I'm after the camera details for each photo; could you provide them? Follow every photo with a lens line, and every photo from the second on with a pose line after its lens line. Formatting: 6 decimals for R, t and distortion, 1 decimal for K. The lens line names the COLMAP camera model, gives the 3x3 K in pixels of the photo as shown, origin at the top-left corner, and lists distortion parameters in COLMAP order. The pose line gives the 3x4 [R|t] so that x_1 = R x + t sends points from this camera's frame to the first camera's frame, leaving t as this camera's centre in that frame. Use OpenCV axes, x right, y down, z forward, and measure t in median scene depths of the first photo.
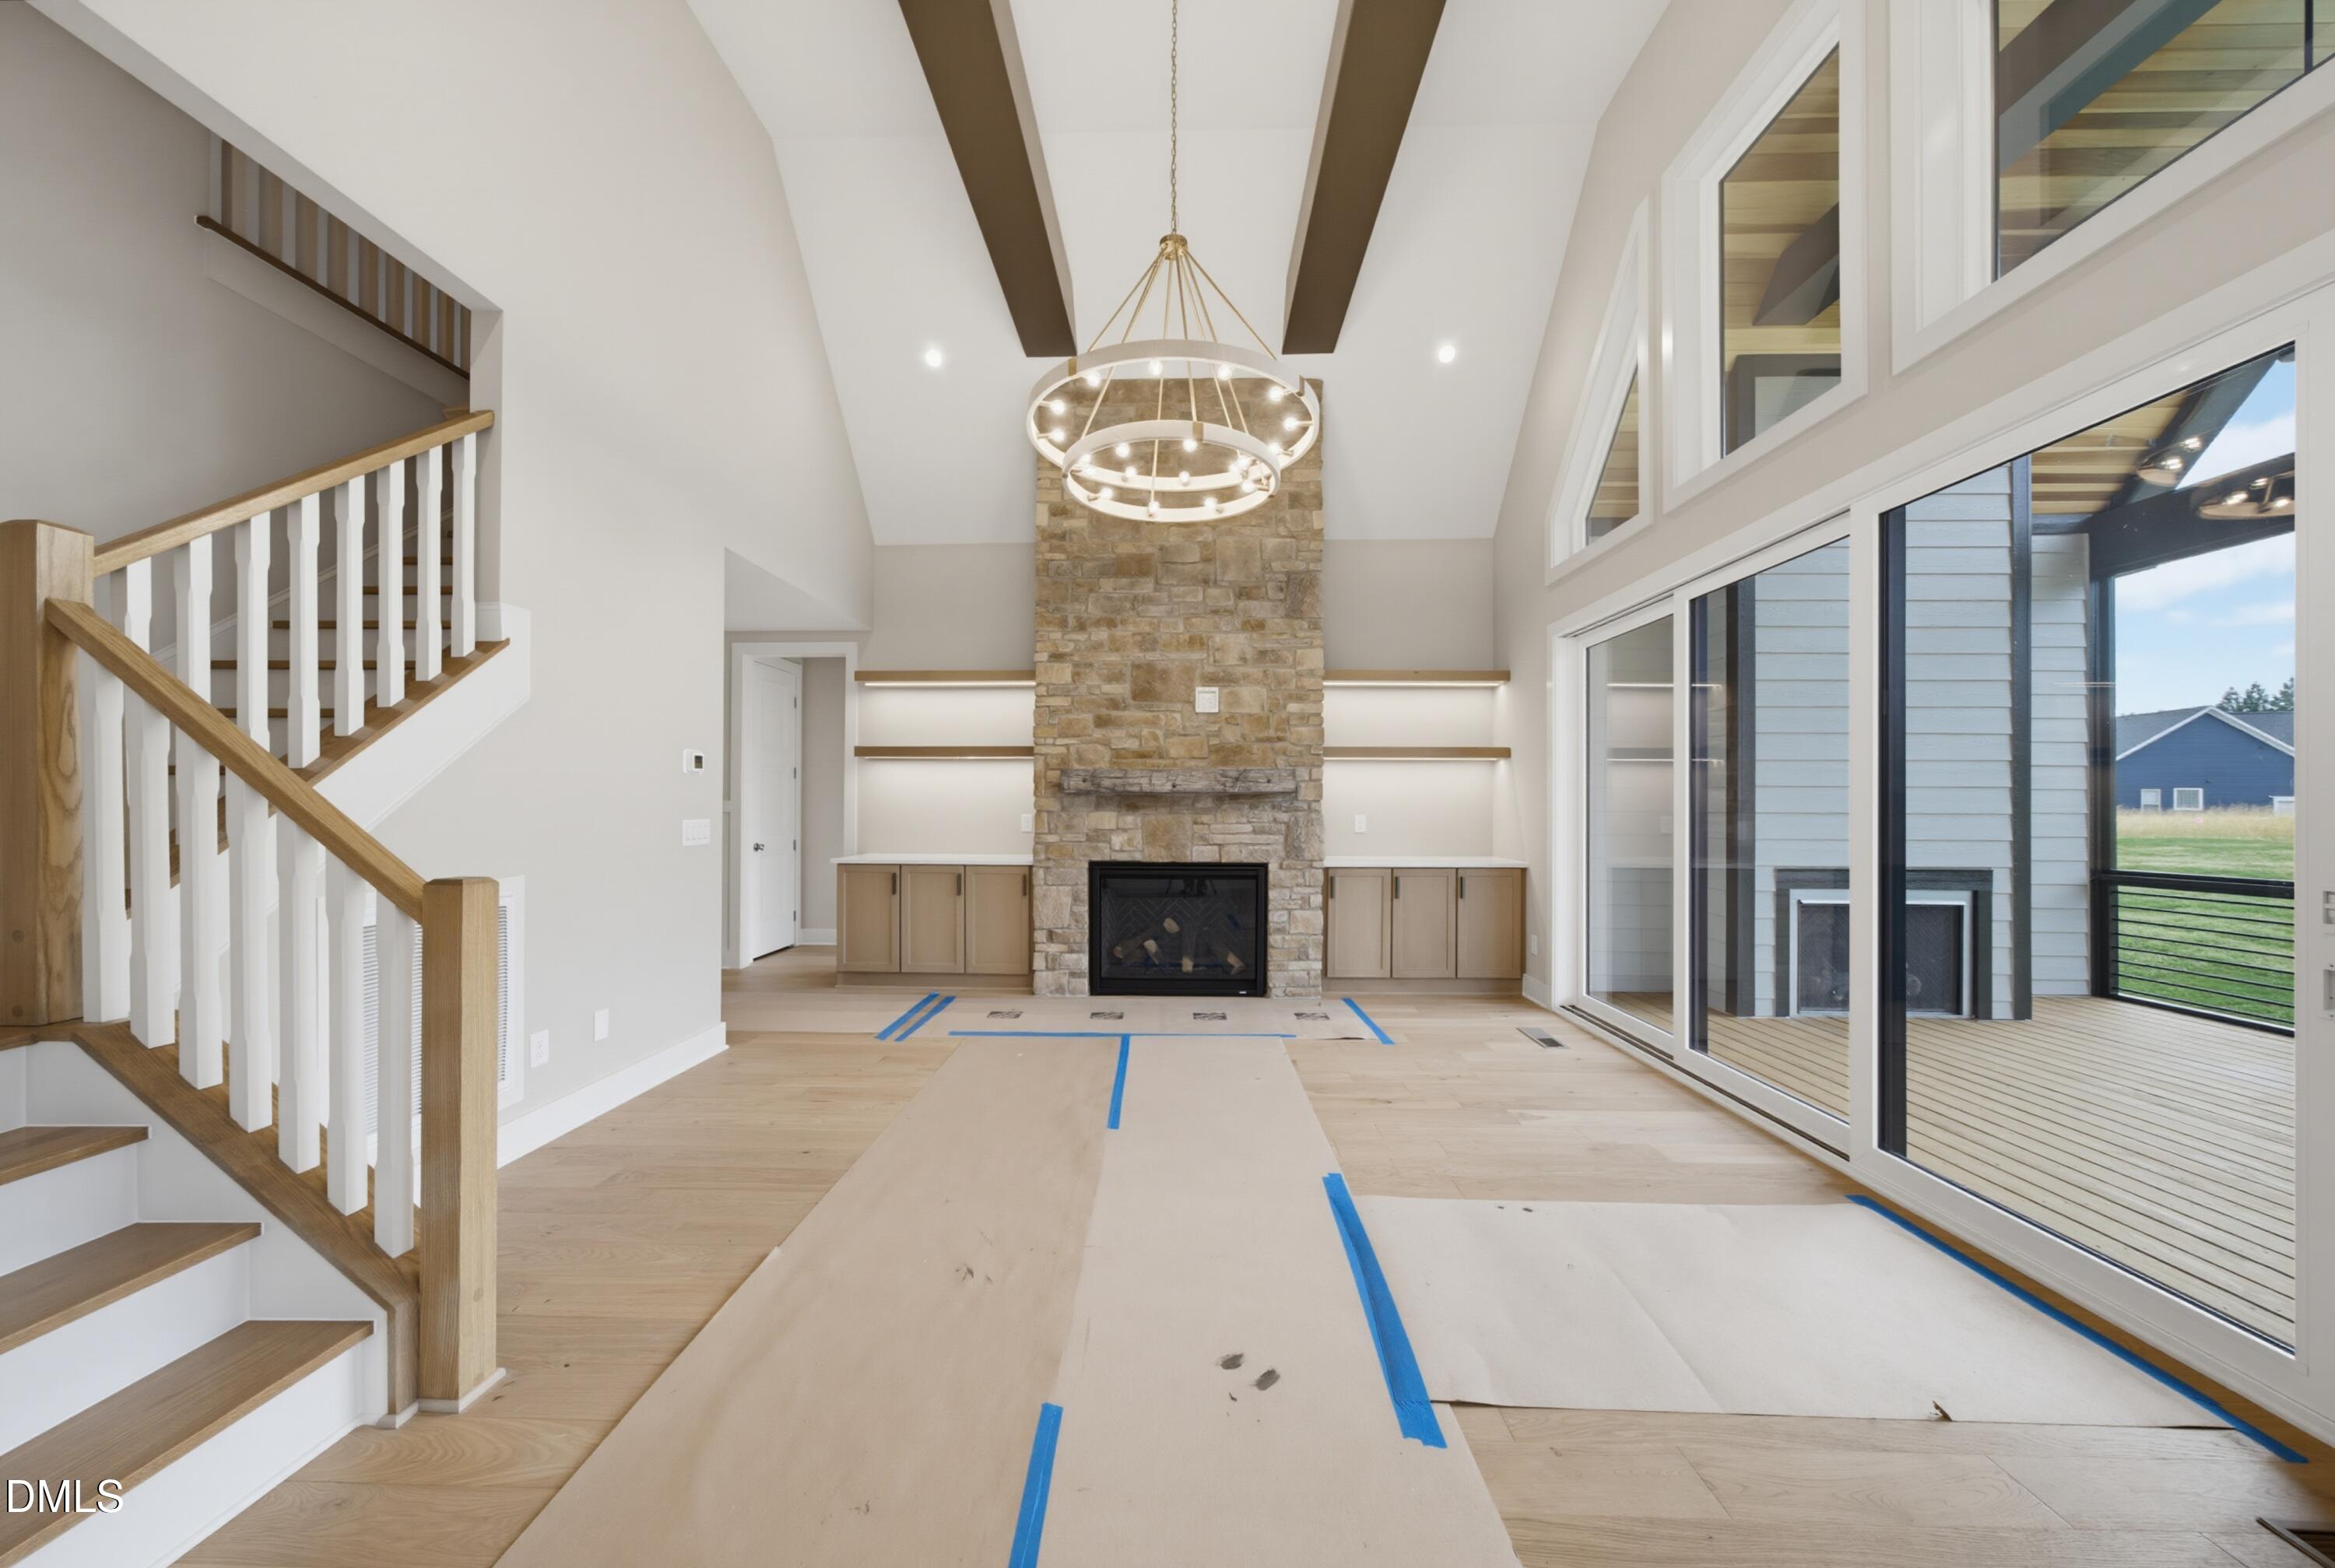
lens RADIAL K [[811.7, 0, 1179.4], [0, 811.7, 800.3], [0, 0, 1]] dist [-0.011327, 0.002532]
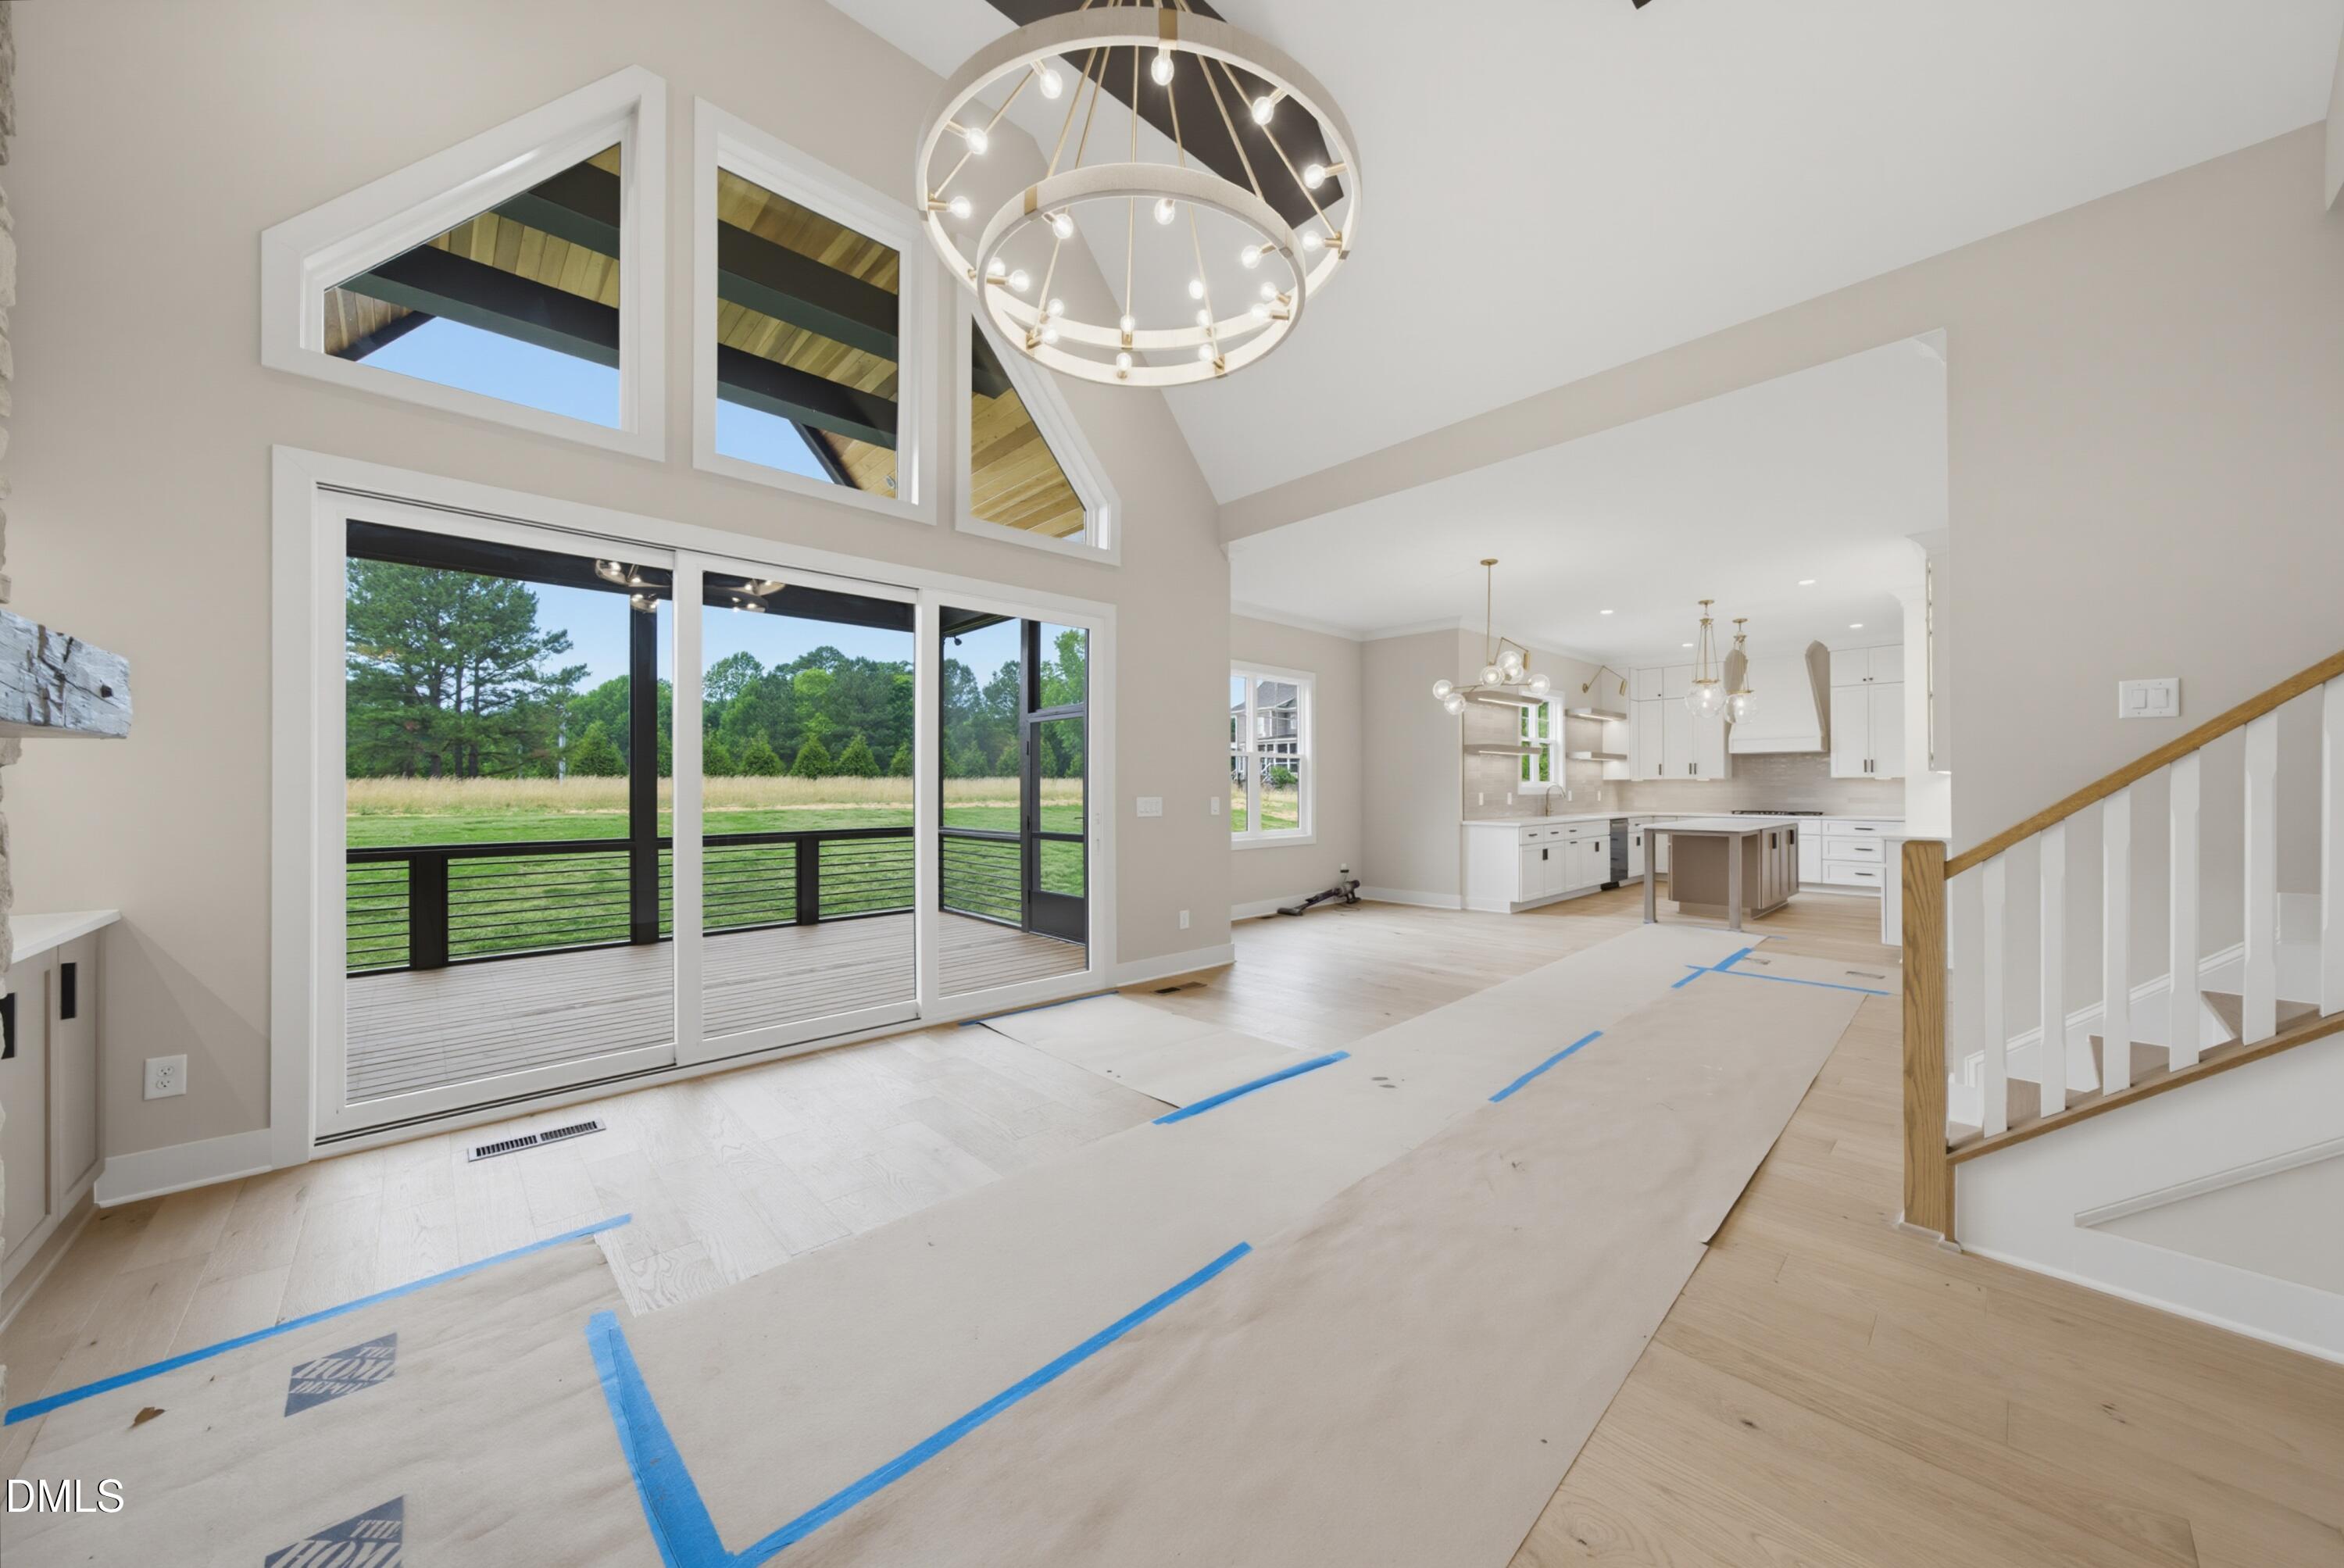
lens RADIAL K [[814.9, 0, 1182.1], [0, 814.9, 786.9], [0, 0, 1]] dist [-0.011327, 0.002532]
pose [[-0.702218, 0.000720, 0.711962, -0.318222], [-0.010081, 0.999889, -0.010955, 0.009110], [-0.711891, -0.014870, -0.702132, 0.902412]]
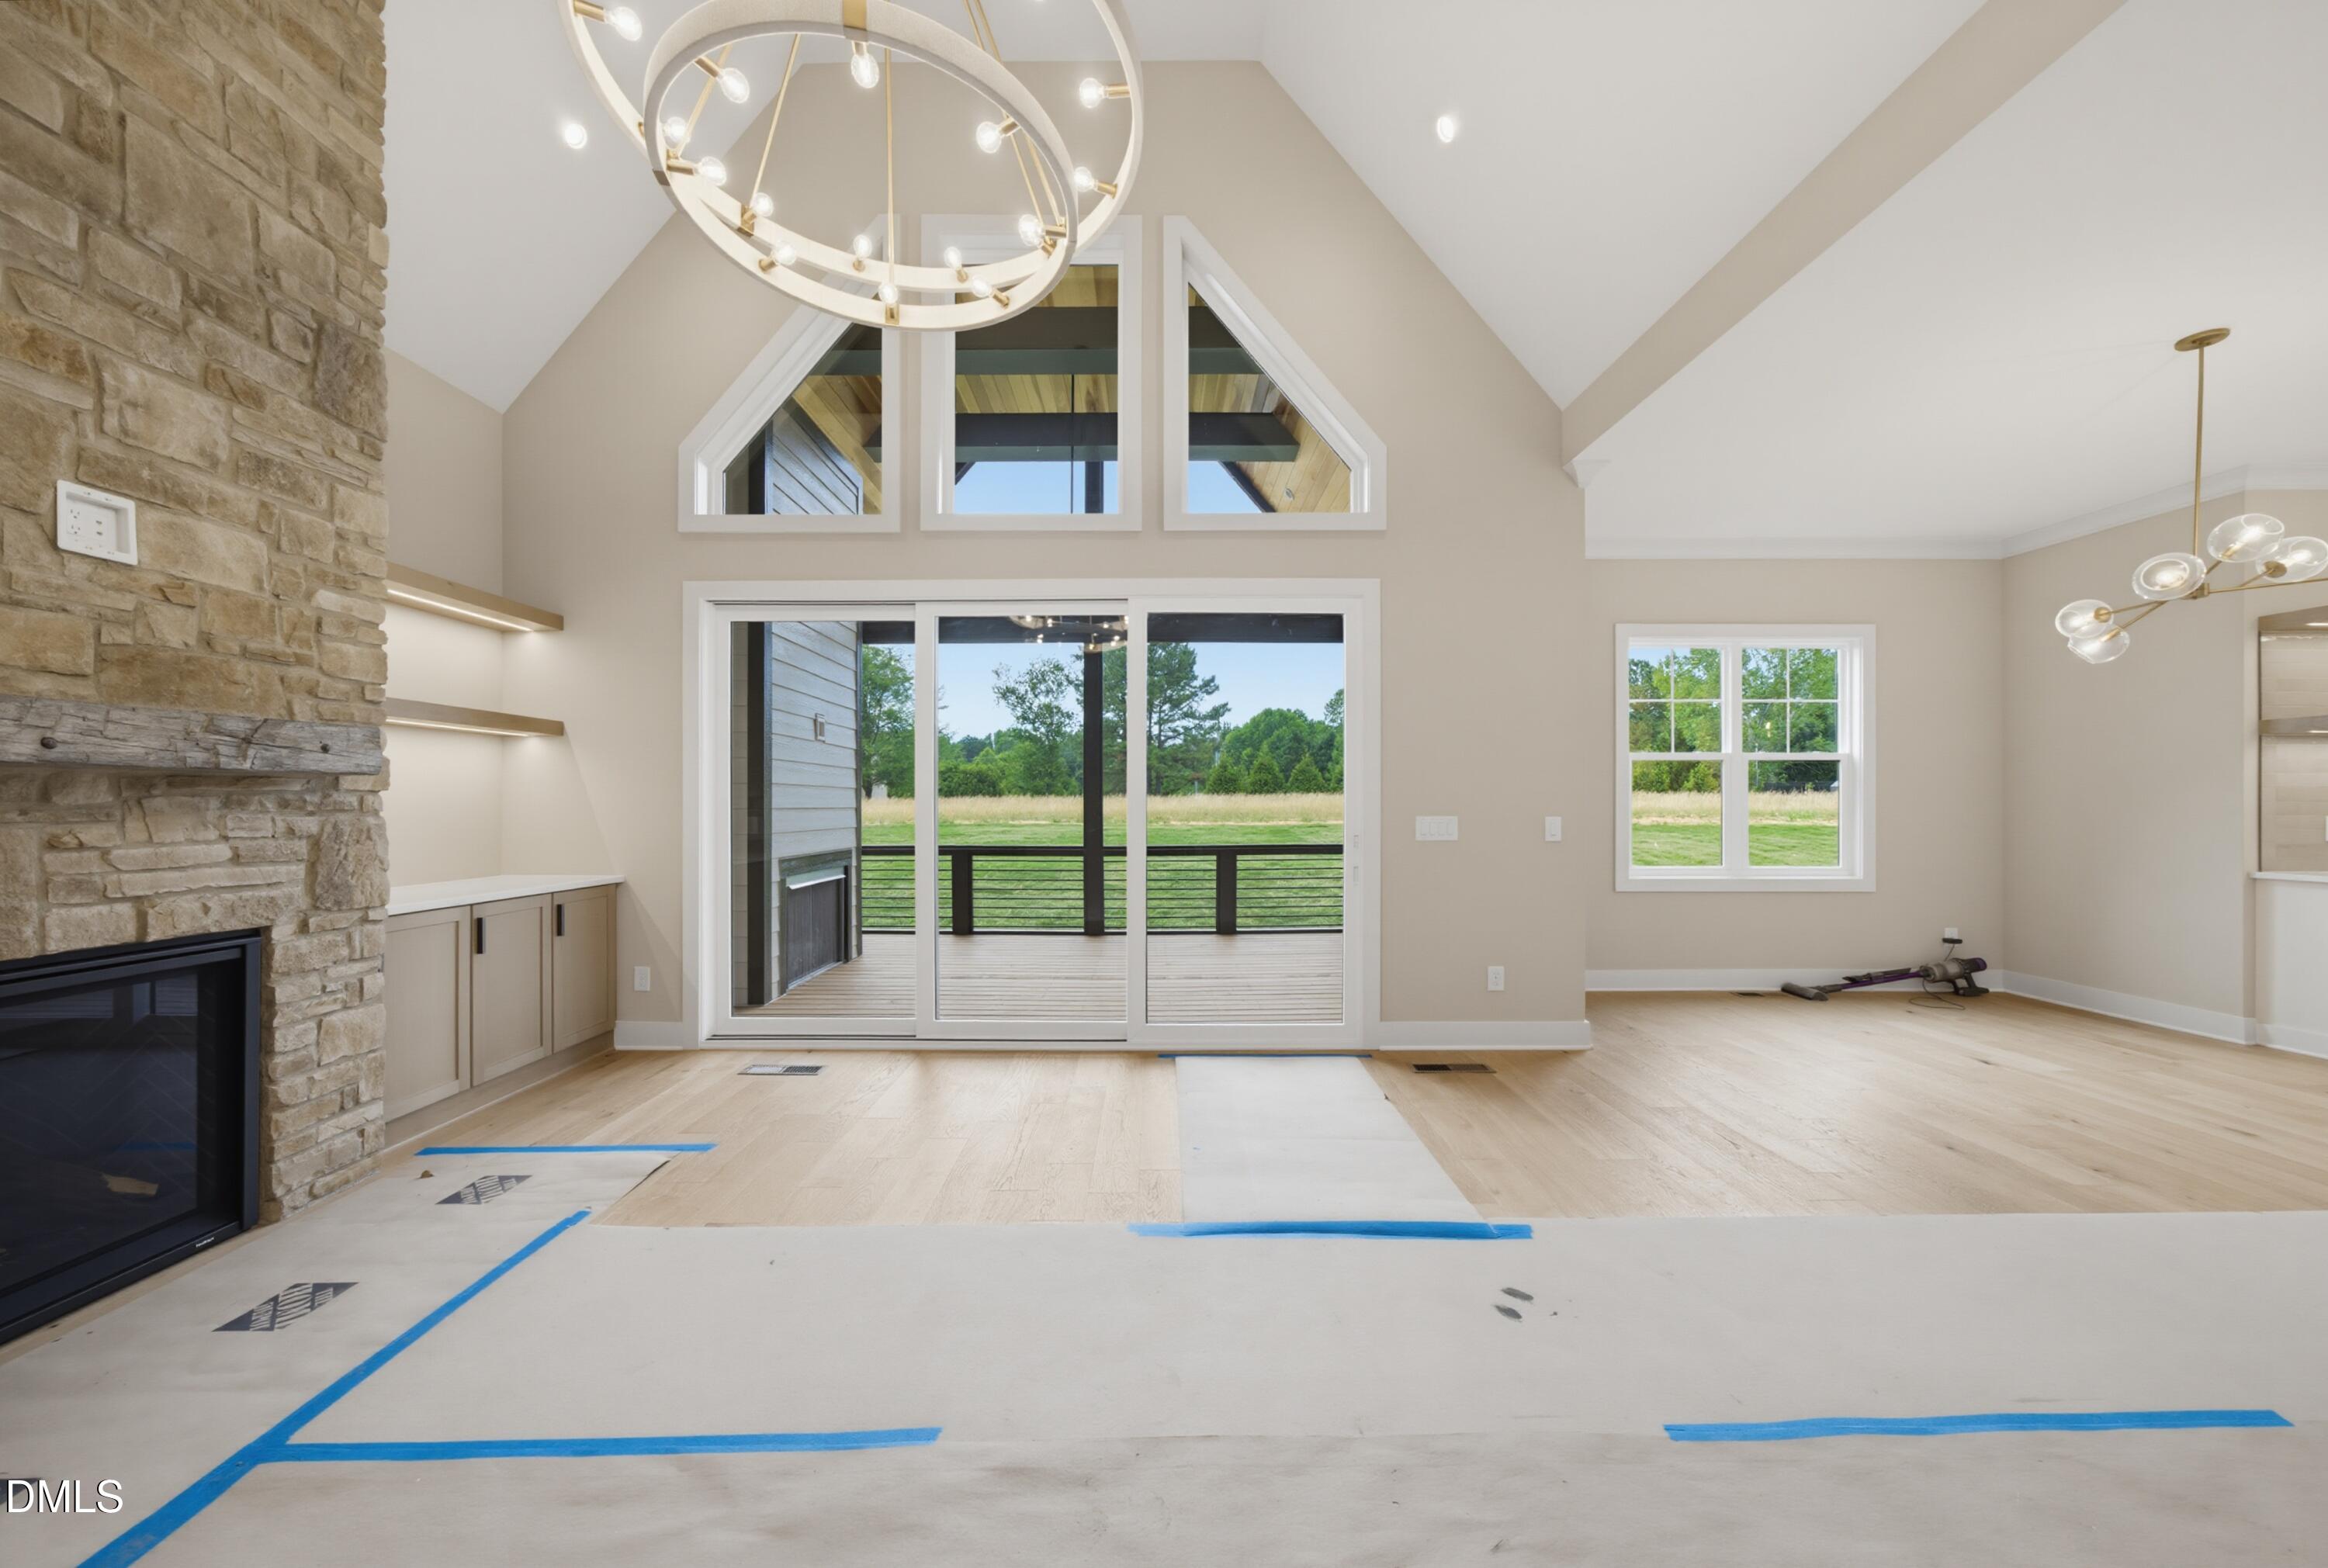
lens RADIAL K [[809.3, 0, 1157.2], [0, 809.3, 805.8], [0, 0, 1]] dist [-0.011327, 0.002532]
pose [[-0.011520, -0.004889, 0.999922, -0.347068], [-0.013115, 0.999903, 0.004738, 0.000499], [-0.999848, -0.013059, -0.011583, 0.507029]]
